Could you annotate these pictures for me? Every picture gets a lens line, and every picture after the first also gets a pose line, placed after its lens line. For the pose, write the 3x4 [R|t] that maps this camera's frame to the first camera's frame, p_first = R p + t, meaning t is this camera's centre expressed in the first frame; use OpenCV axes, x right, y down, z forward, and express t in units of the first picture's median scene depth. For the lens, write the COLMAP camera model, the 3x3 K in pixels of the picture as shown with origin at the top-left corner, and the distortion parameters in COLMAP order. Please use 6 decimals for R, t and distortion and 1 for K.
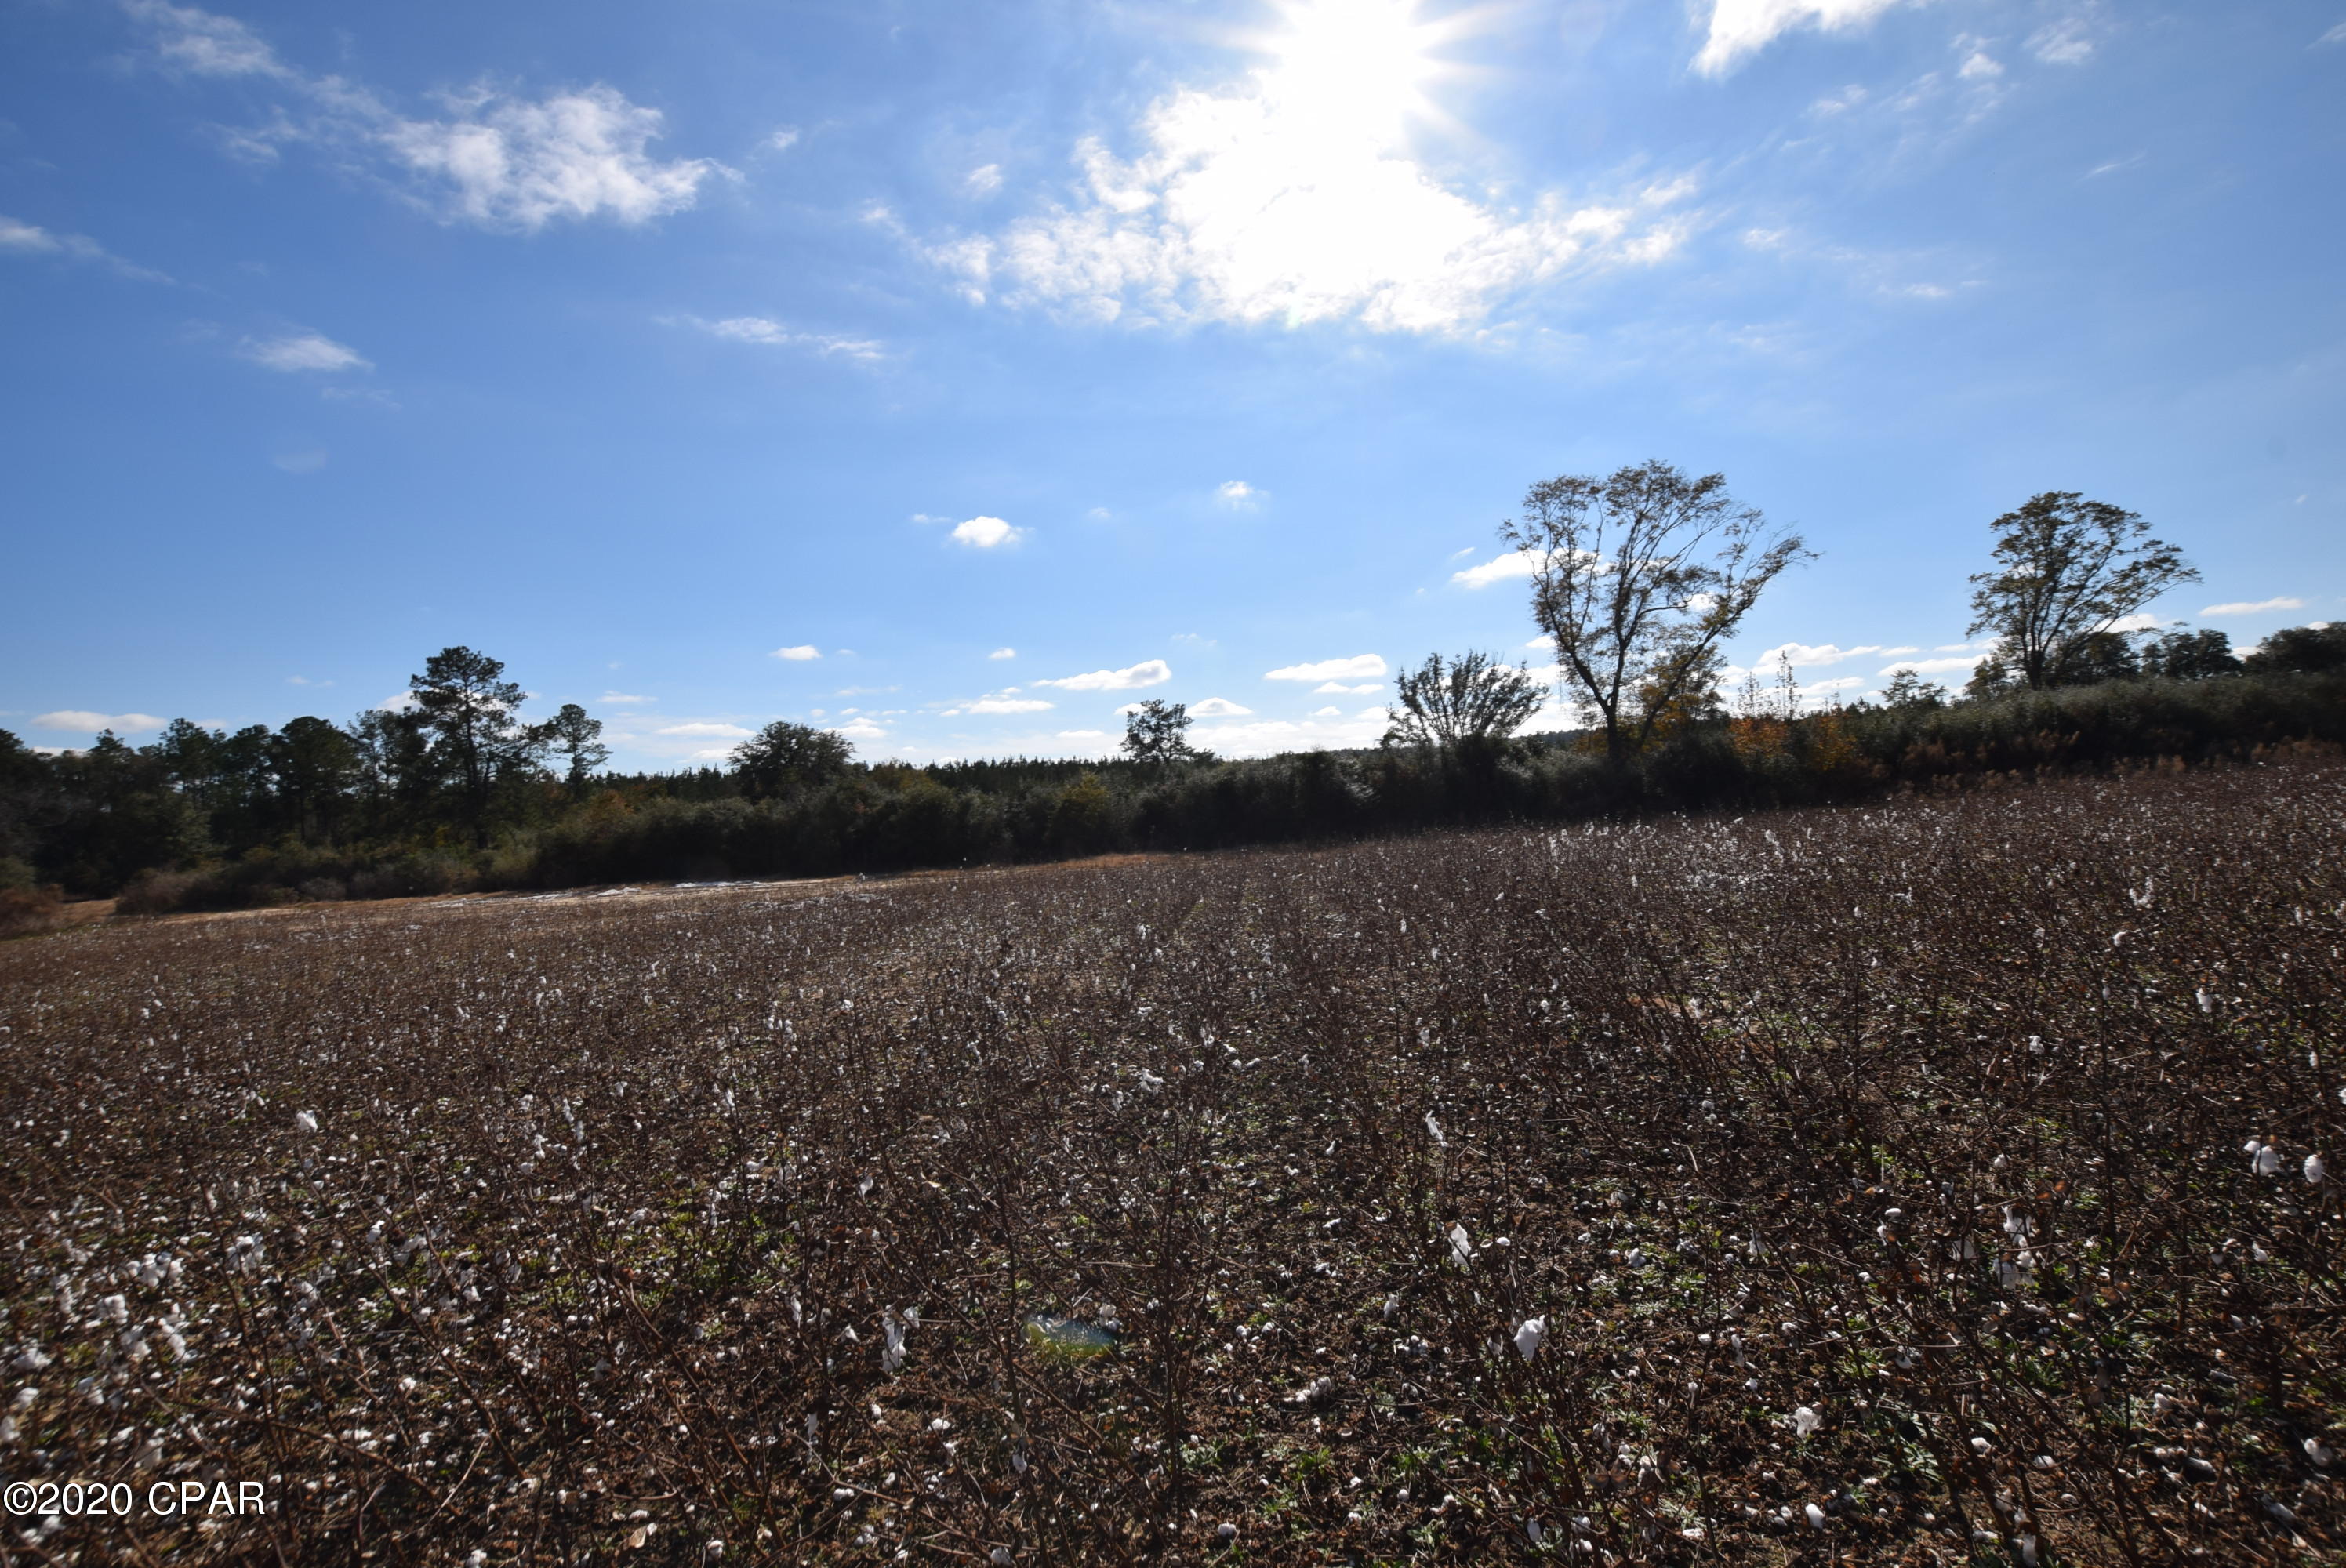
lens RADIAL K [[1029.3, 0, 1175.0], [0, 1029.3, 777.0], [0, 0, 1]] dist [-0.045475, 0.008126]
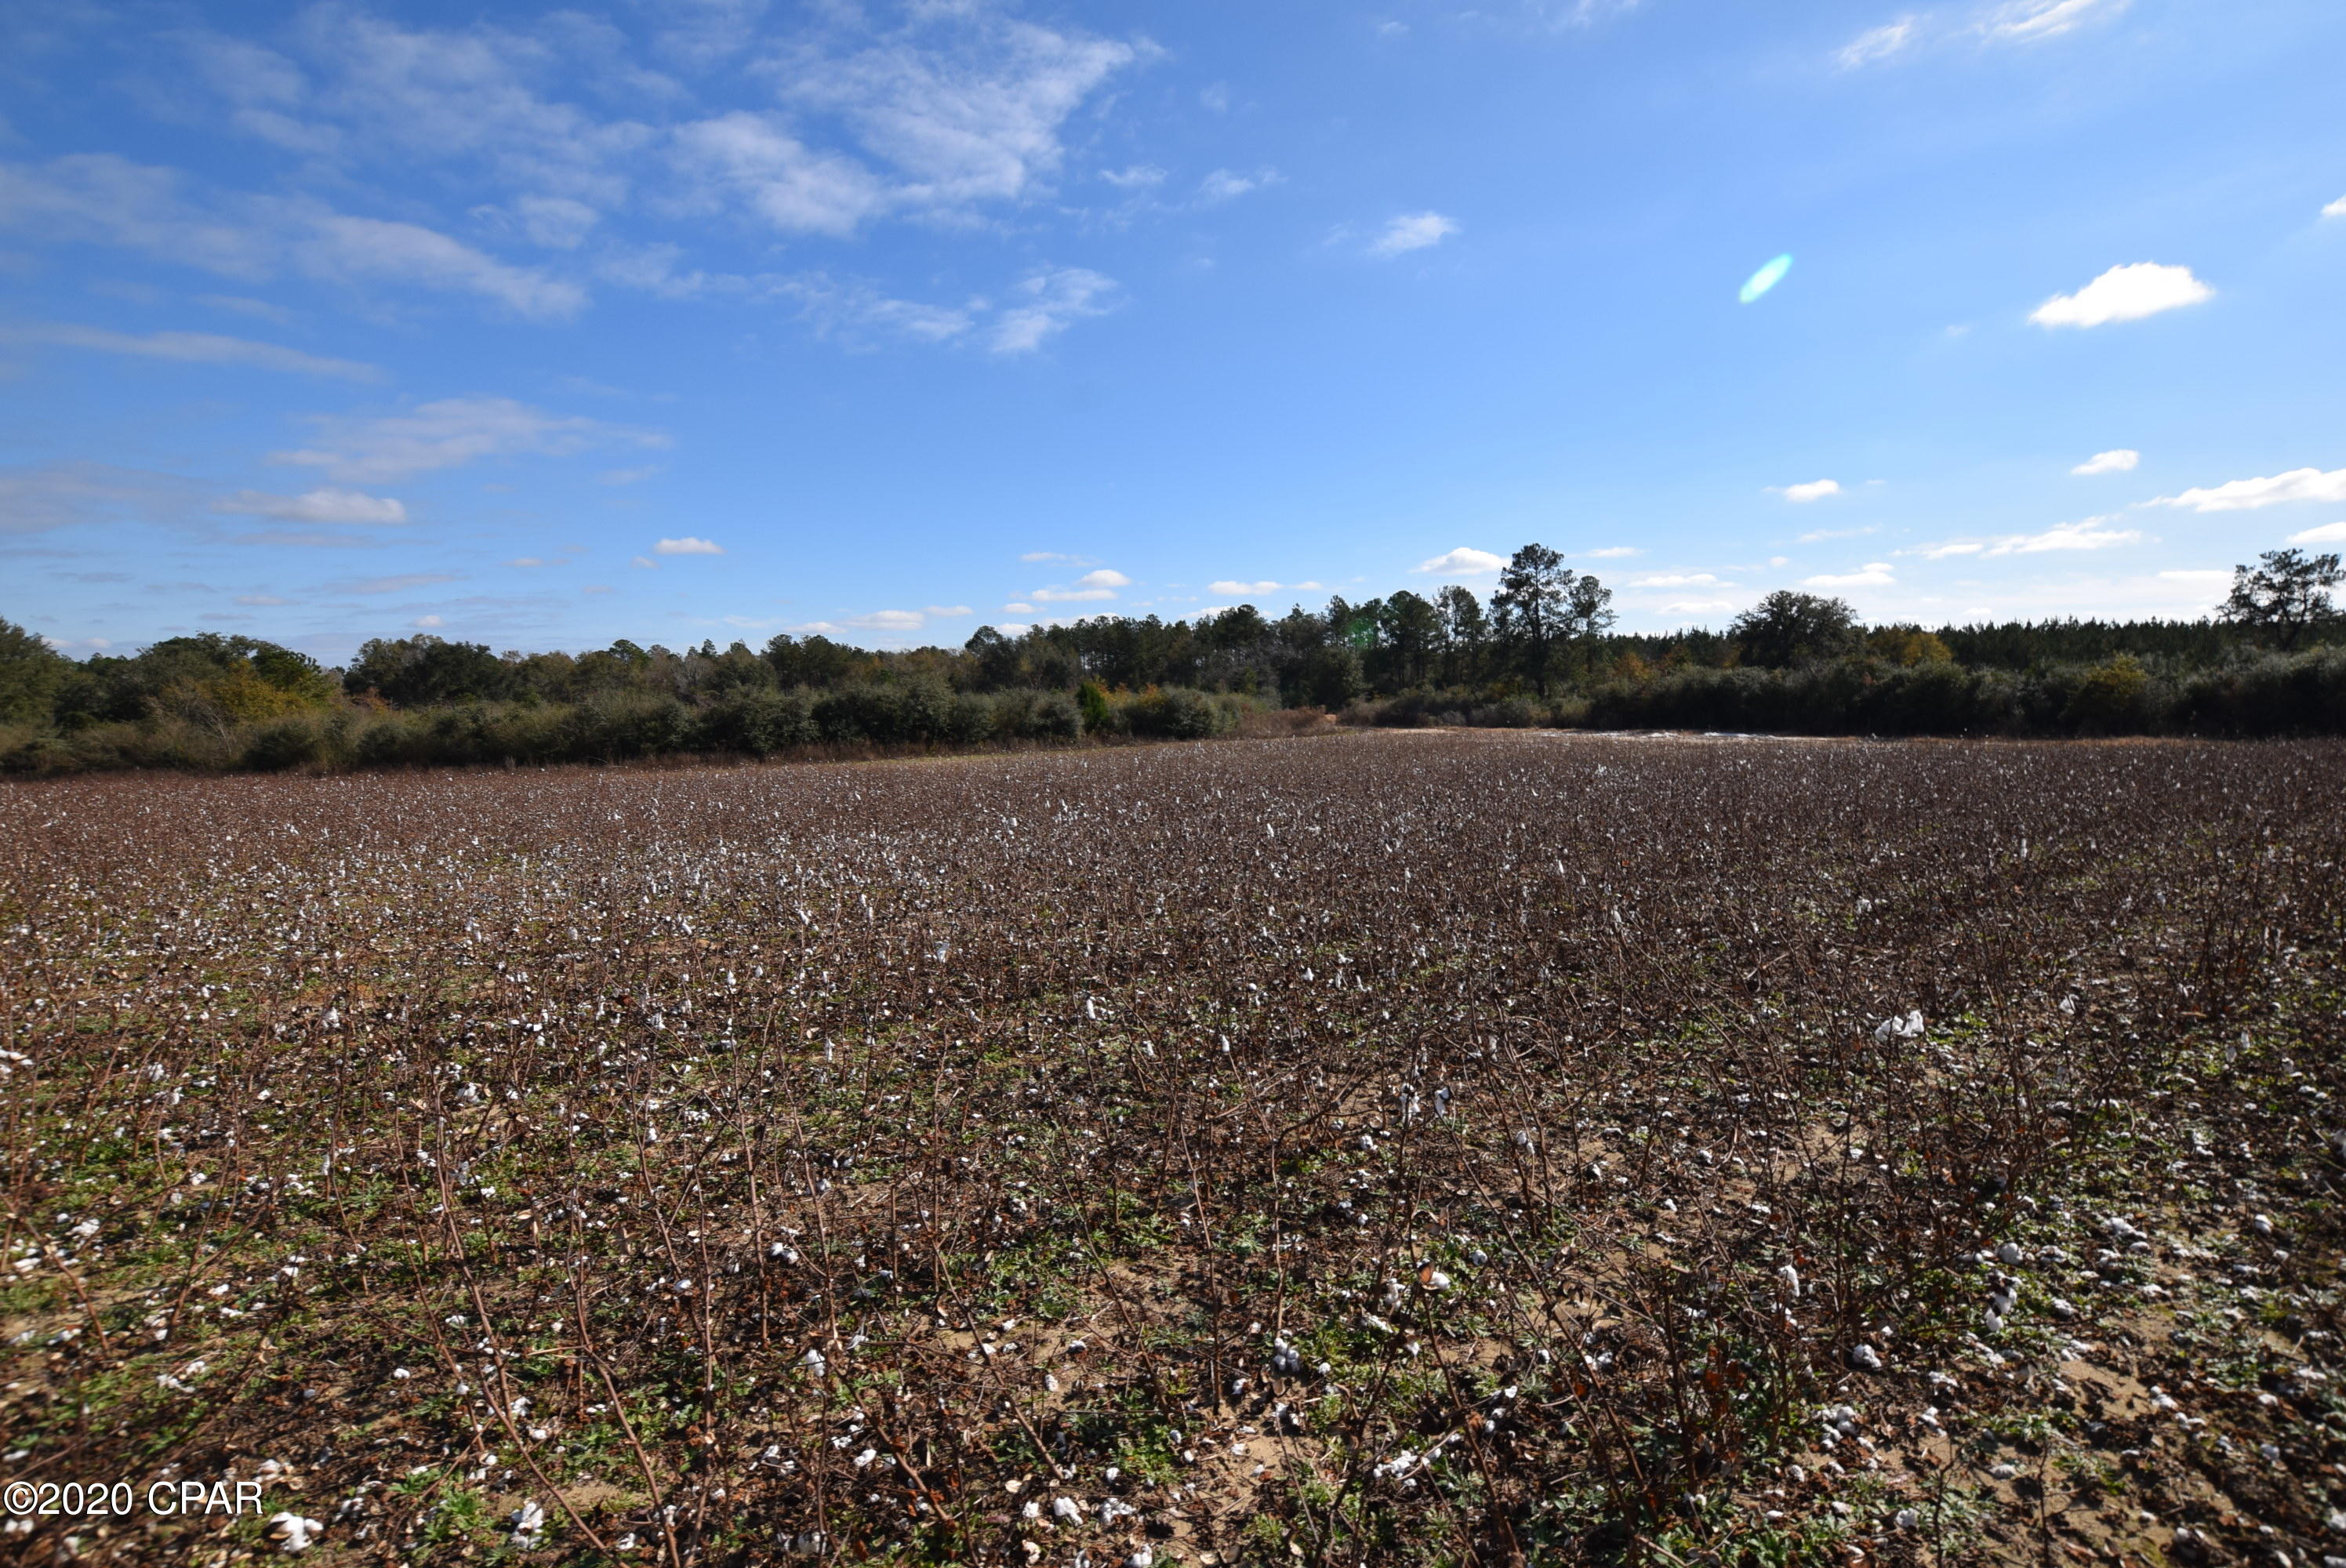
lens RADIAL K [[1029.3, 0, 1172.0], [0, 1029.3, 798.0], [0, 0, 1]] dist [-0.045475, 0.008126]
pose [[0.635199, 0.125723, -0.762047, 0.039593], [0.000853, 0.986547, 0.163473, -0.012255], [0.772348, -0.104488, 0.626547, -0.168093]]
